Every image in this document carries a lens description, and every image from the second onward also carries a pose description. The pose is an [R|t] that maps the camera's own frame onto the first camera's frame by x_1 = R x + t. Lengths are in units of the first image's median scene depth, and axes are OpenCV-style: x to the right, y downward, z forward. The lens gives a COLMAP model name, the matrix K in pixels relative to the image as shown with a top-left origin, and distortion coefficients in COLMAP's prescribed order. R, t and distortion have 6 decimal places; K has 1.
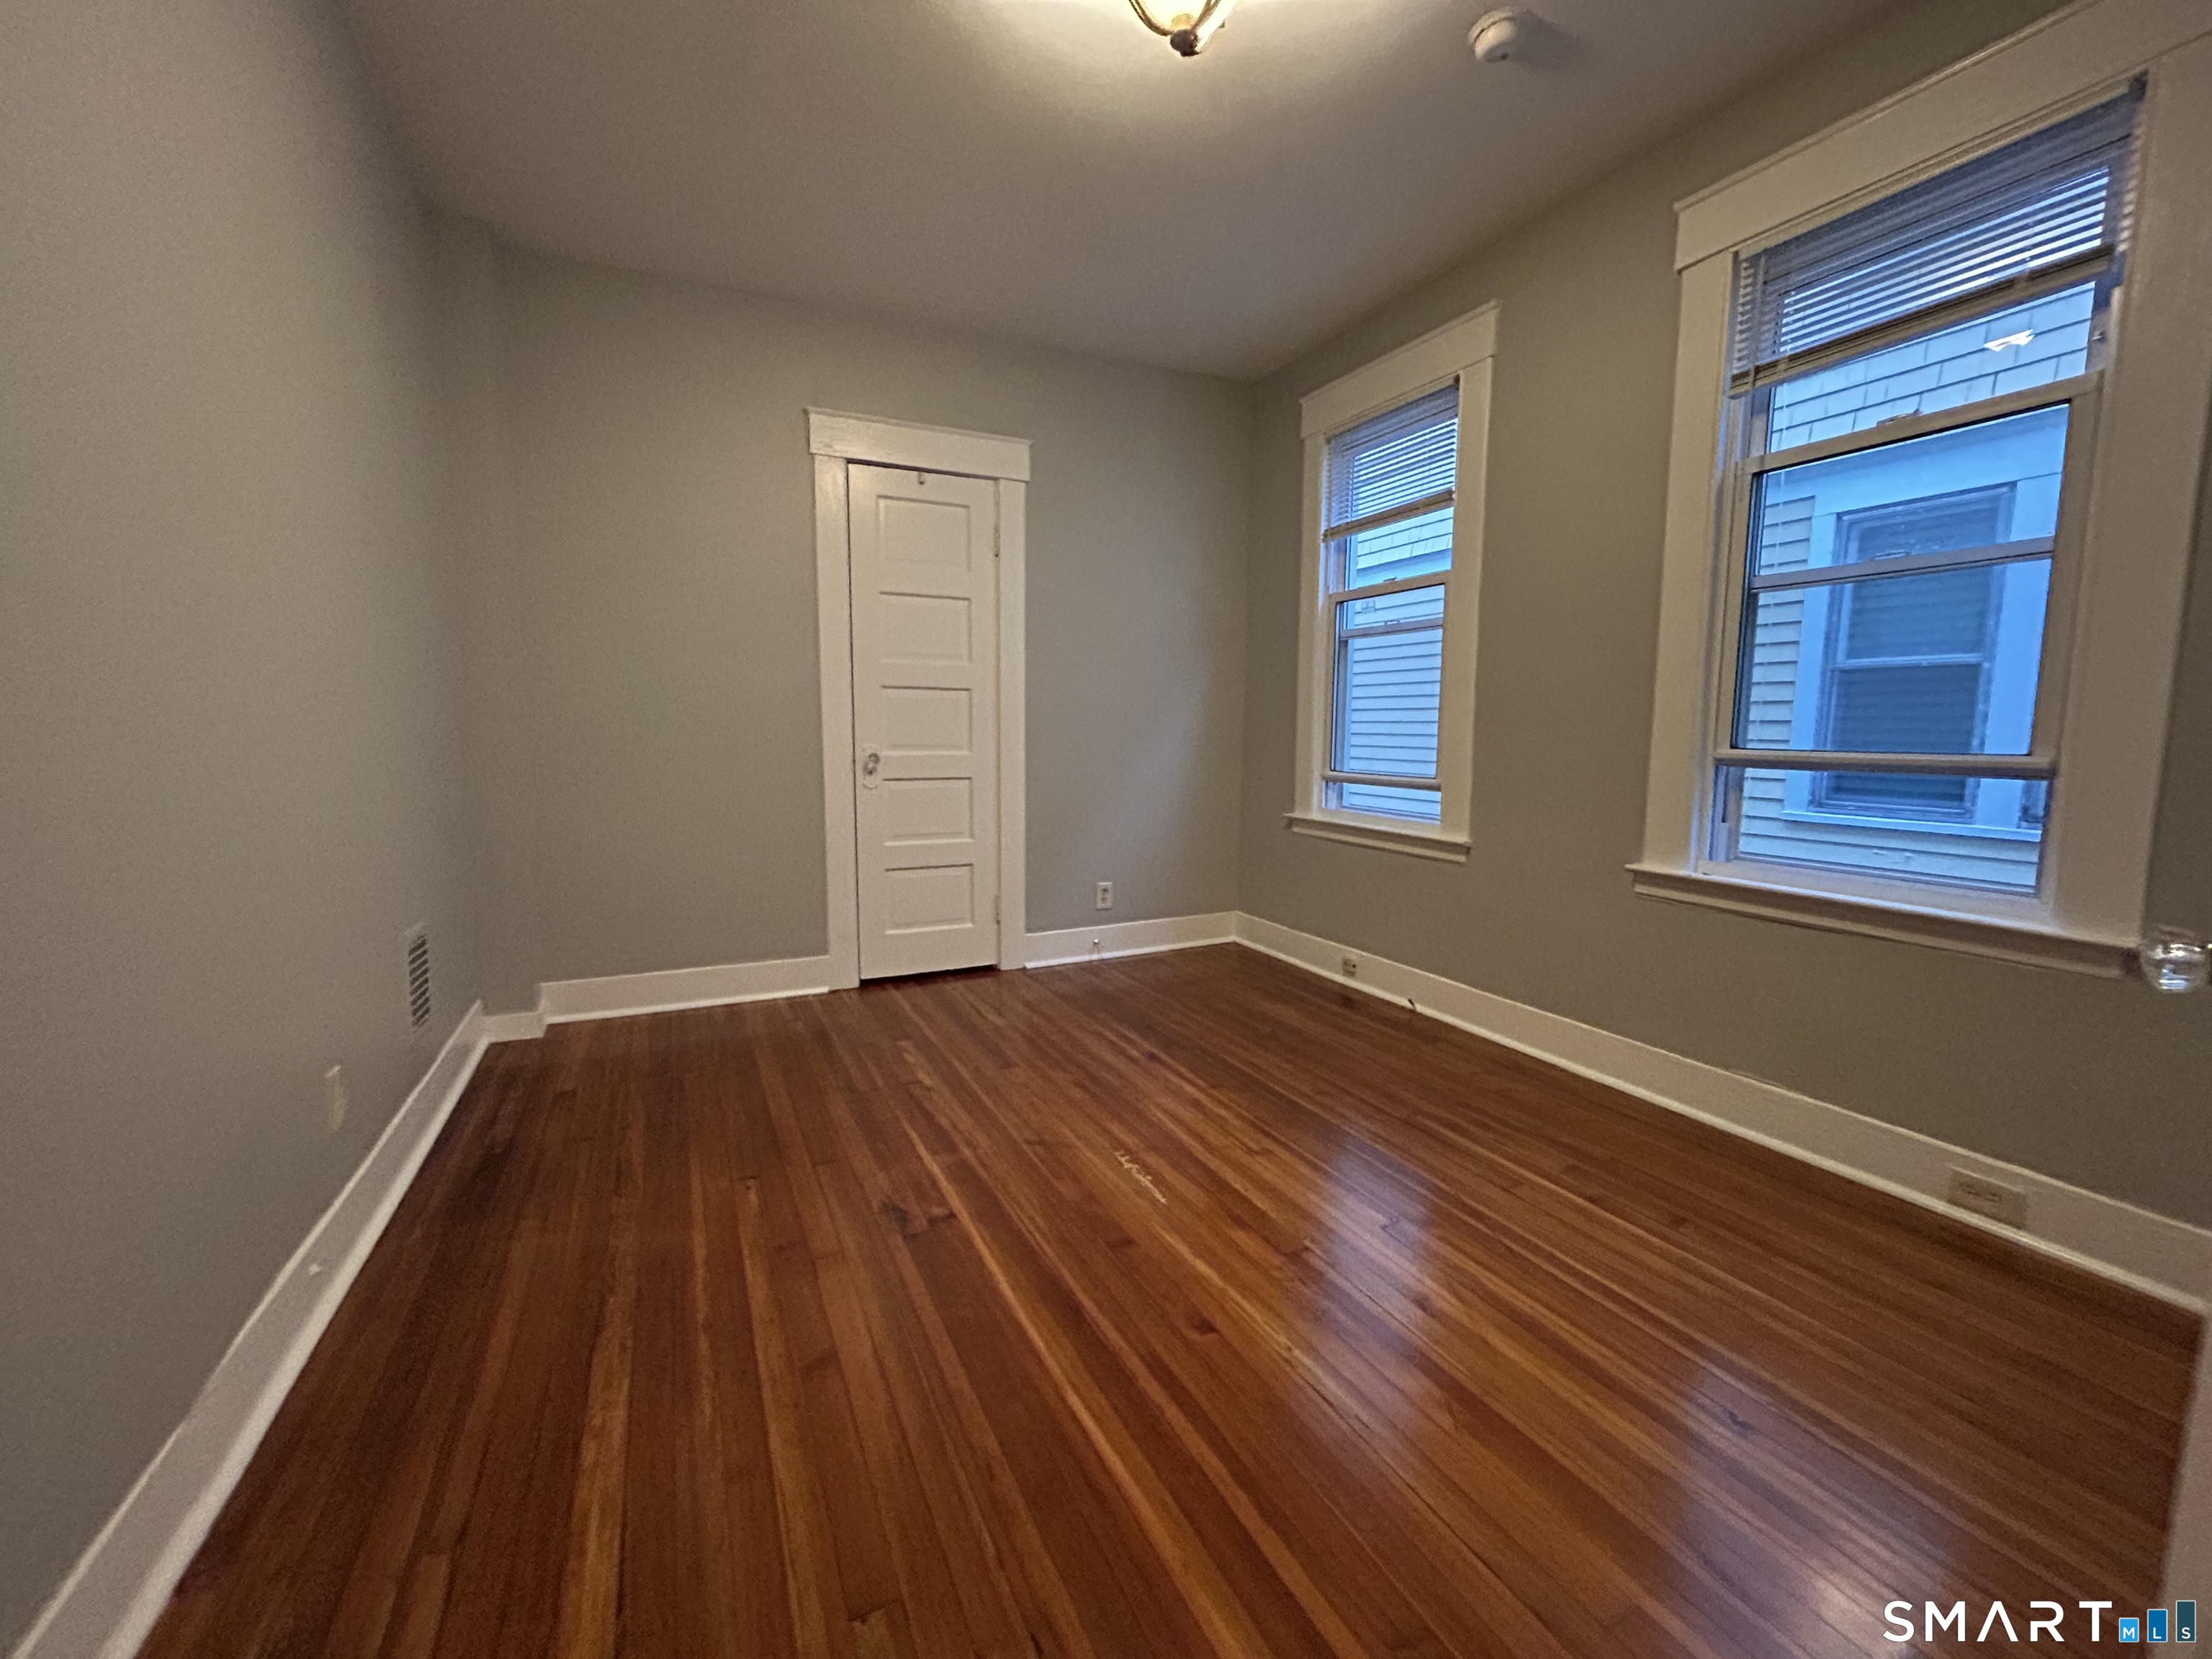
lens RADIAL K [[913.4, 0, 1106.0], [0, 913.4, 829.5], [0, 0, 1]] dist [-0.001975, 0.003853]
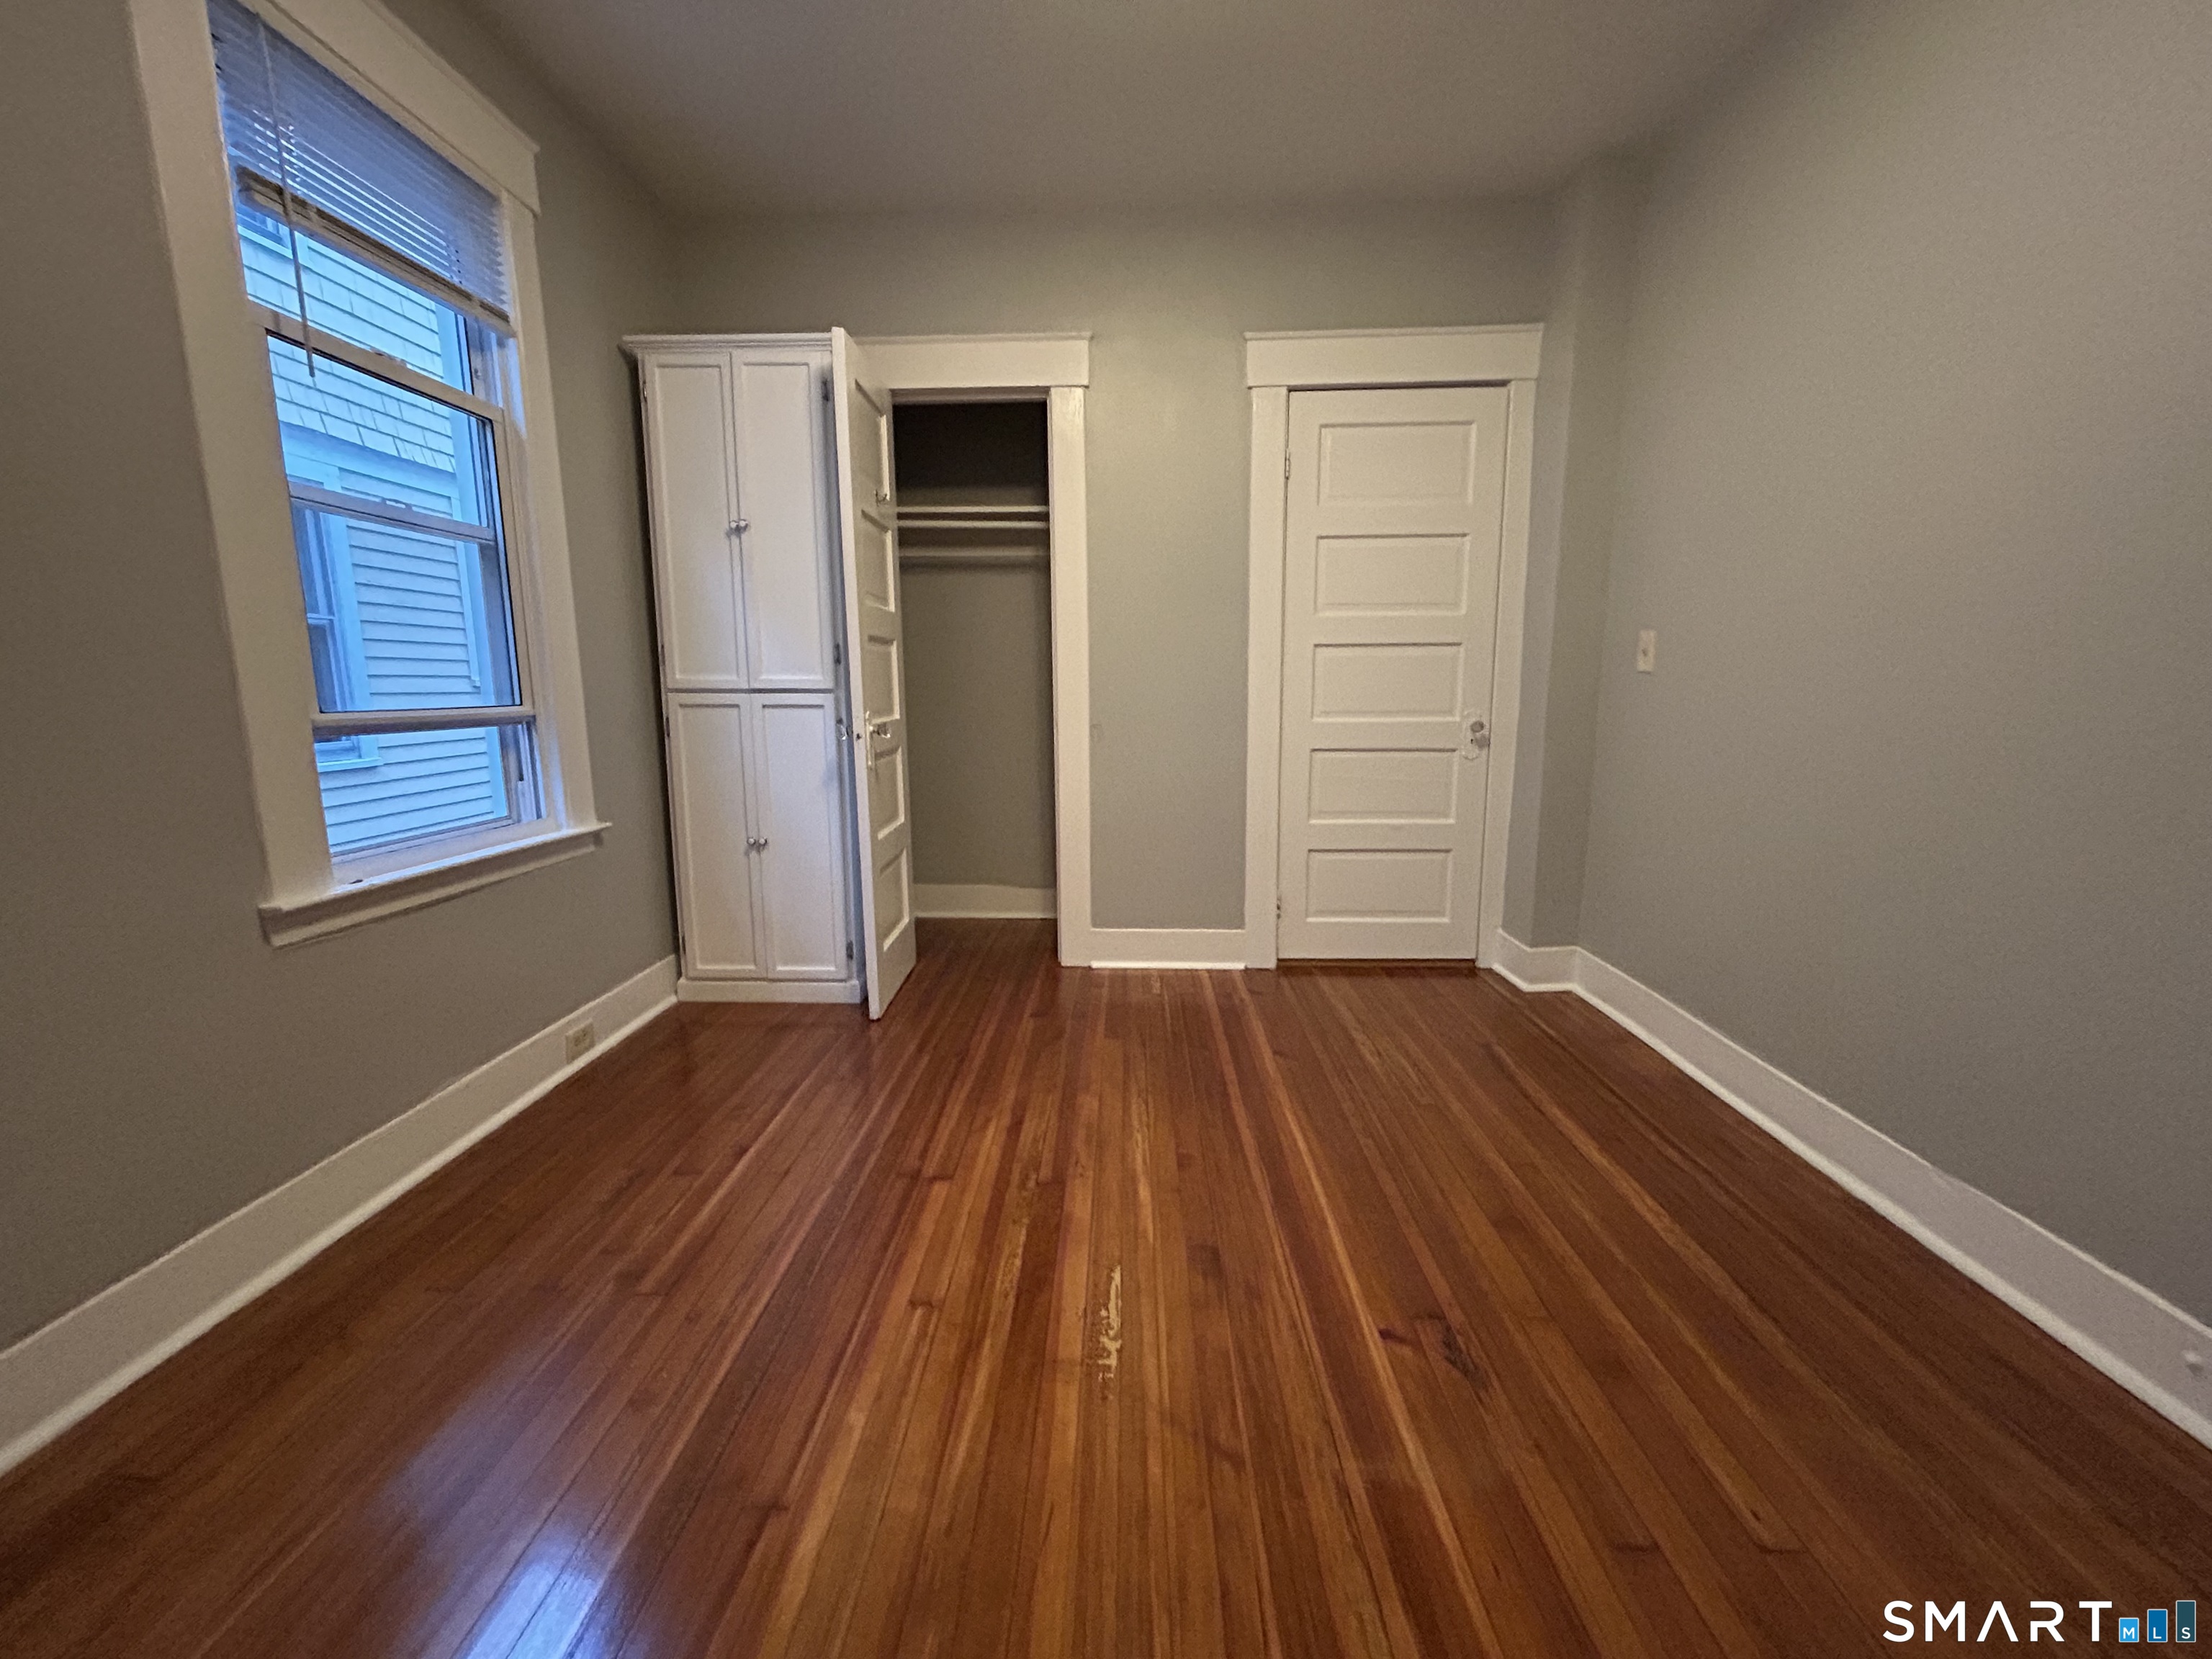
lens RADIAL K [[913.4, 0, 1106.0], [0, 913.4, 829.5], [0, 0, 1]] dist [-0.001975, 0.003853]
pose [[-0.892107, -0.075036, 0.445549, -0.205570], [0.048288, 0.964632, 0.259141, -0.145531], [-0.449236, 0.252697, -0.856932, 1.260520]]
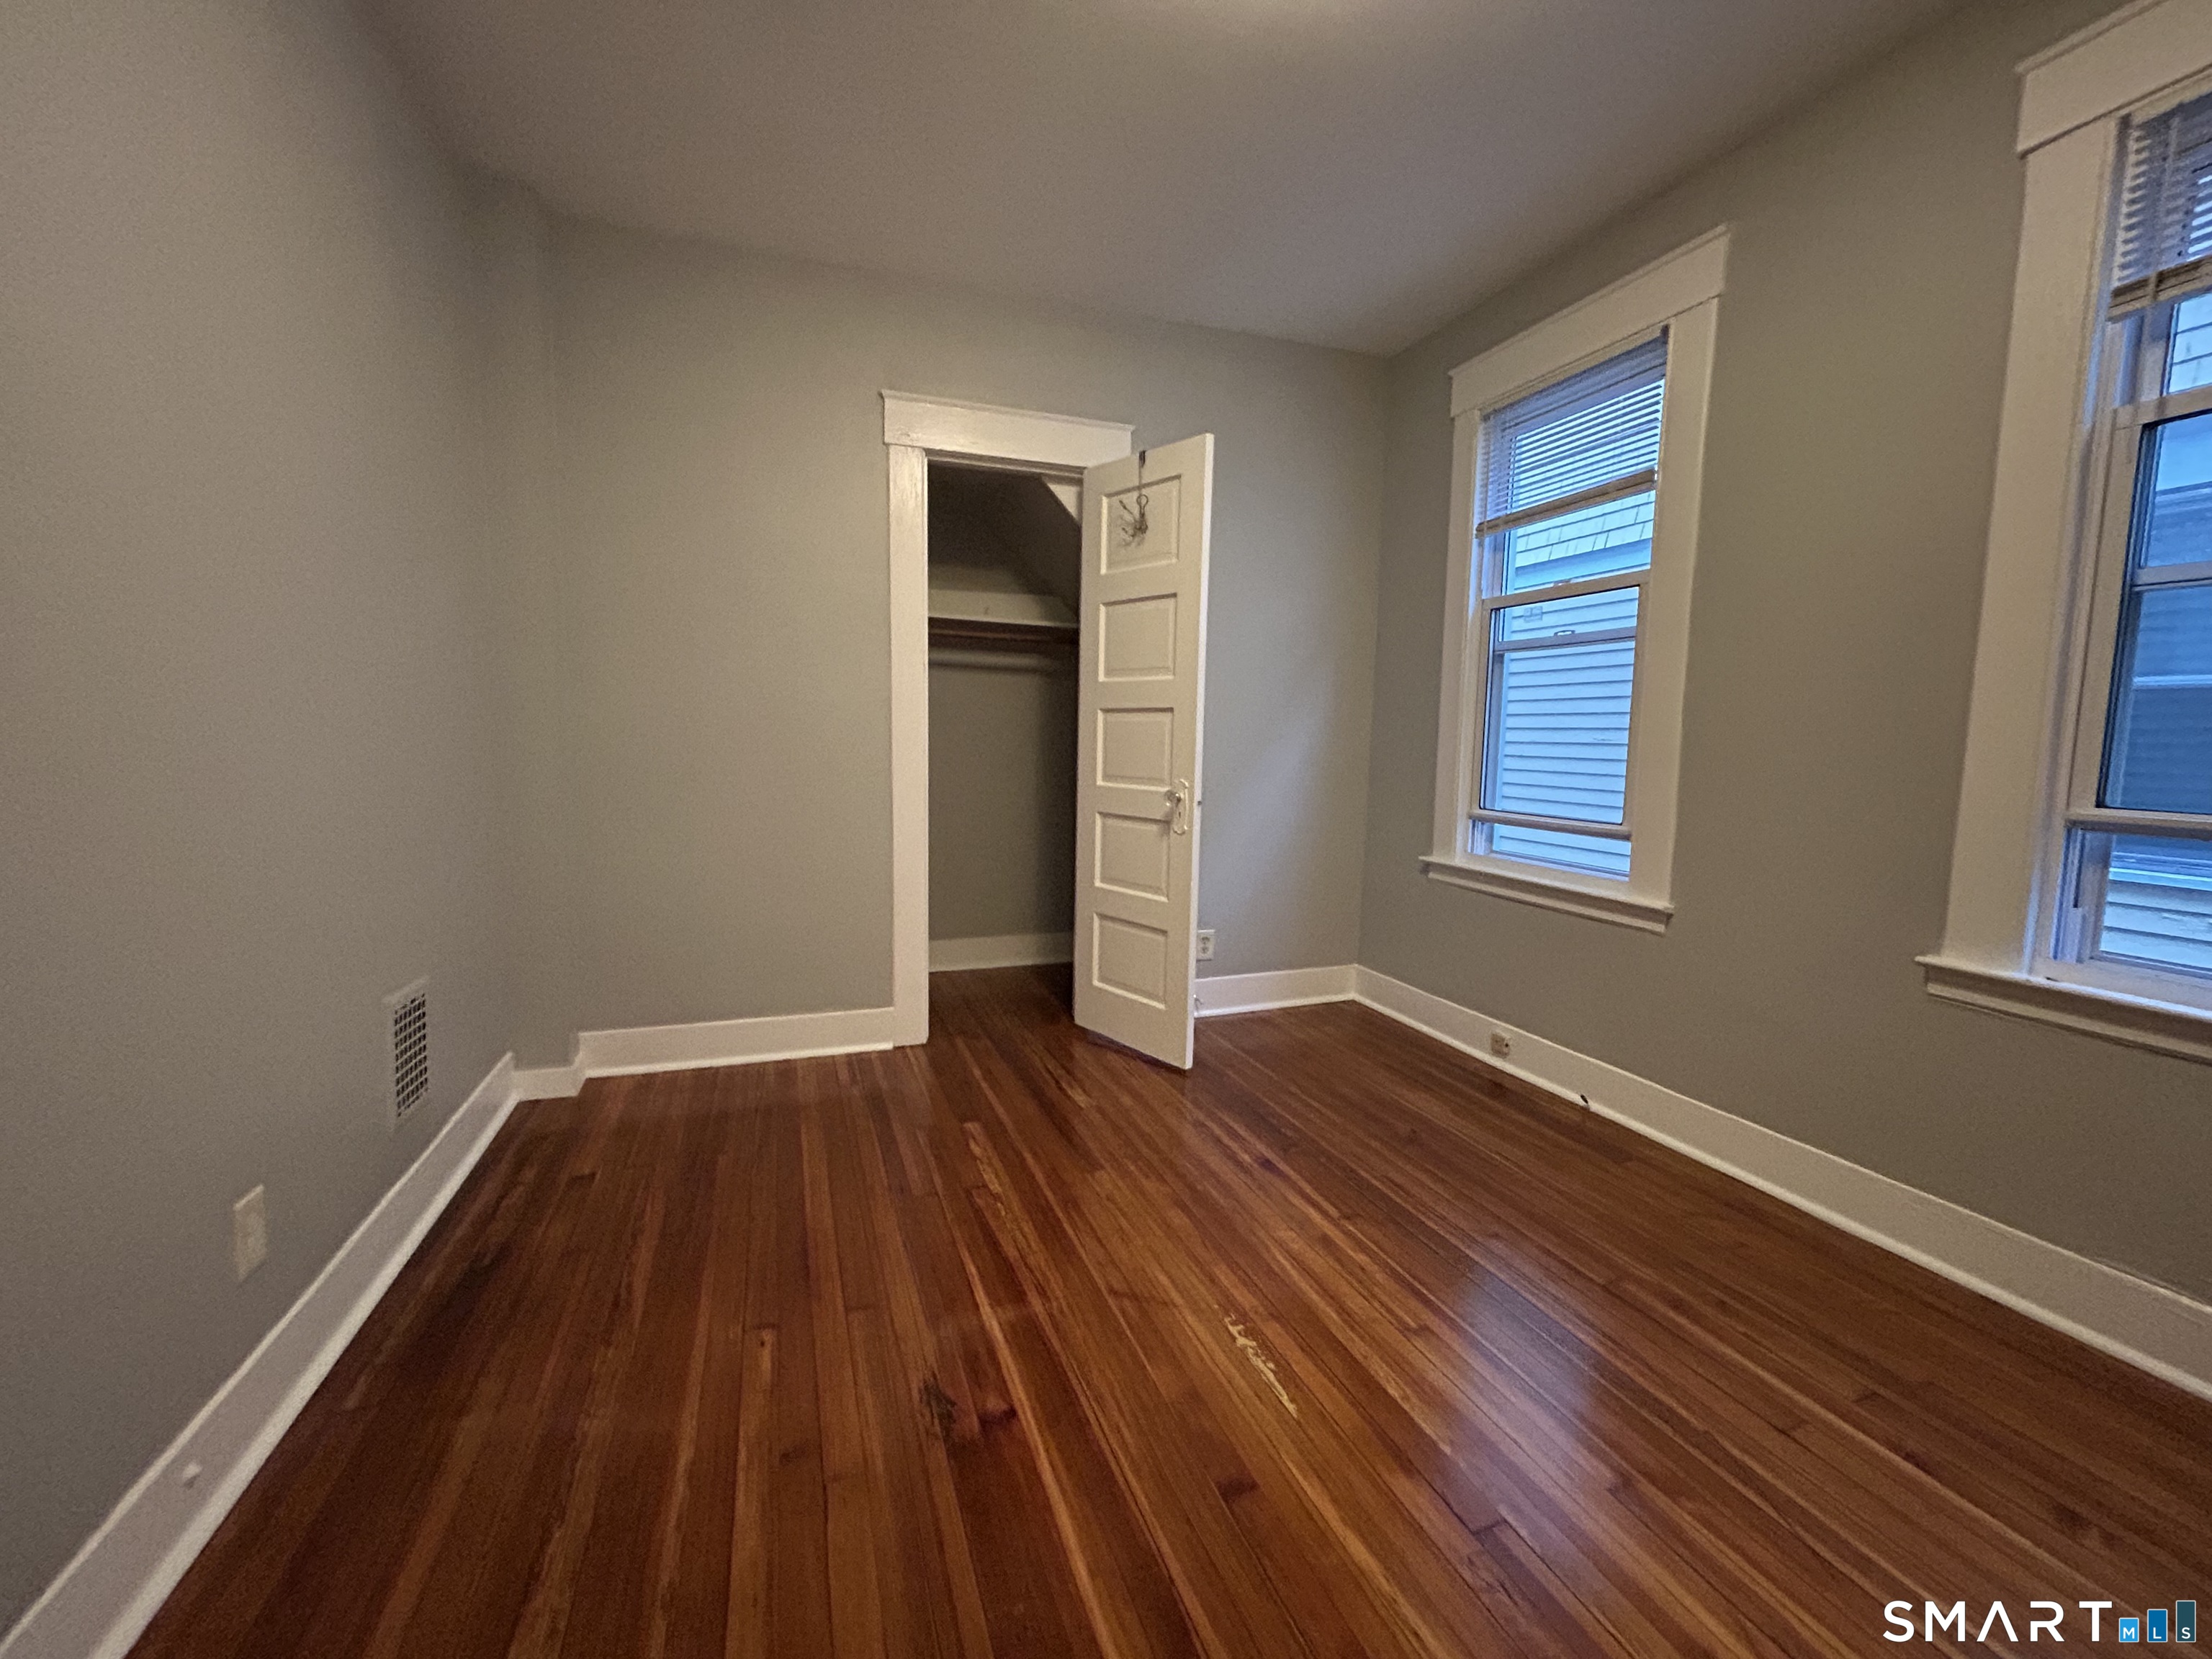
lens RADIAL K [[913.4, 0, 1106.0], [0, 913.4, 829.5], [0, 0, 1]] dist [-0.001975, 0.003853]
pose [[0.994982, 0.020362, -0.097956, -0.020210], [-0.021373, 0.999729, -0.009277, -0.044257], [0.097740, 0.011324, 0.995148, 0.188556]]
